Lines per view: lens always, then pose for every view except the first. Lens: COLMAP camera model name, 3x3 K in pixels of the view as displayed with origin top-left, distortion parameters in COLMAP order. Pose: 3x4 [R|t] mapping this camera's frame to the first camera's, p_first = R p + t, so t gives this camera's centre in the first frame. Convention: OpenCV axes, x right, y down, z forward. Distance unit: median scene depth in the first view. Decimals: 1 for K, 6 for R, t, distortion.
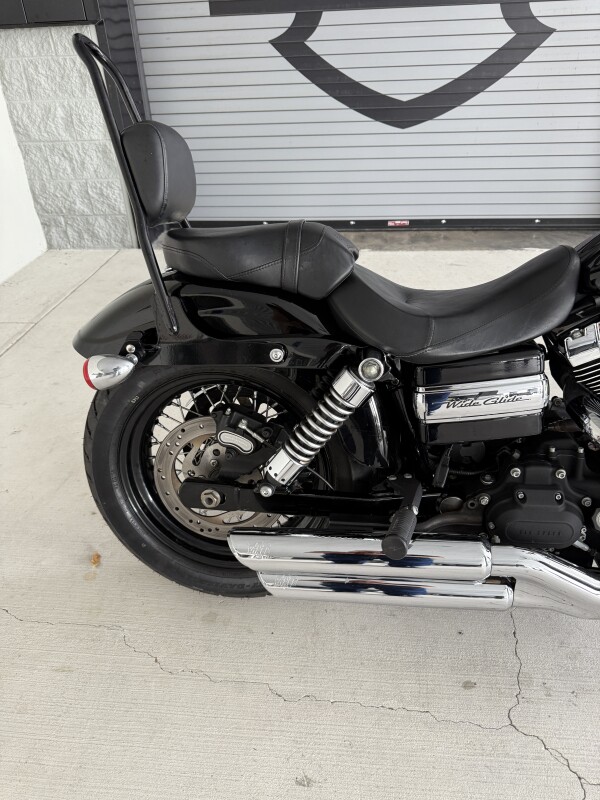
lens RADIAL K [[595.0, 0, 300.0], [0, 595.0, 400.0], [0, 0, 1]] dist [-0.002784, -0.006288]
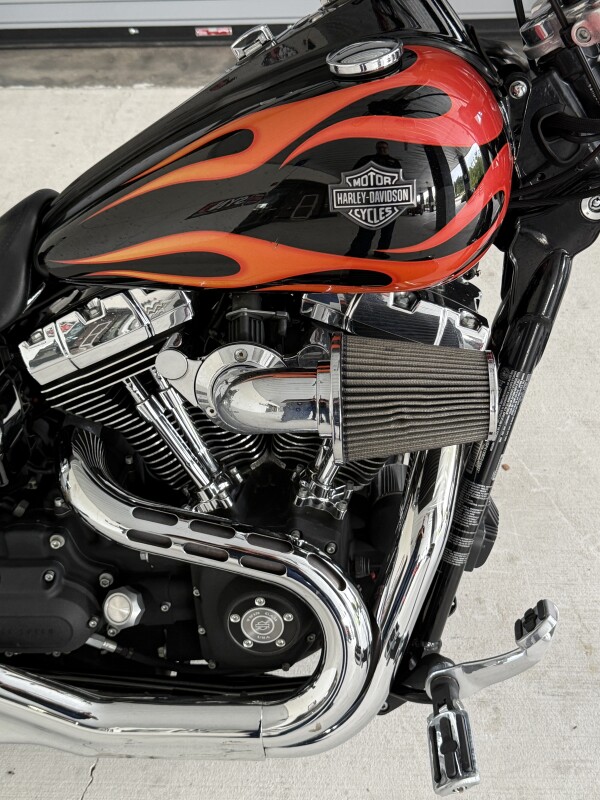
lens RADIAL K [[1061.0, 0, 300.0], [0, 1061.0, 400.0], [0, 0, 1]] dist [0.005771, 0.022355]
pose [[0.997252, -0.039122, 0.062911, 0.524046], [0.033595, 0.995673, 0.086637, -0.099656], [-0.066028, -0.084285, 0.994252, -0.130958]]
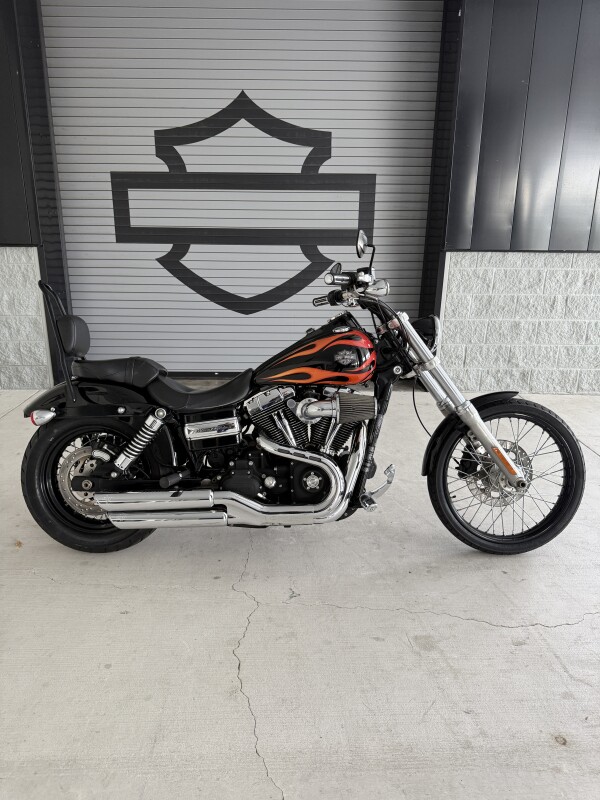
lens RADIAL K [[564.0, 0, 300.0], [0, 564.0, 400.0], [0, 0, 1]] dist [-0.000679, -0.005423]
pose [[0.987291, 0.007394, 0.158750, 0.232862], [0.035354, 0.963667, -0.264757, 0.381368], [-0.154940, 0.267005, 0.951158, -0.913736]]
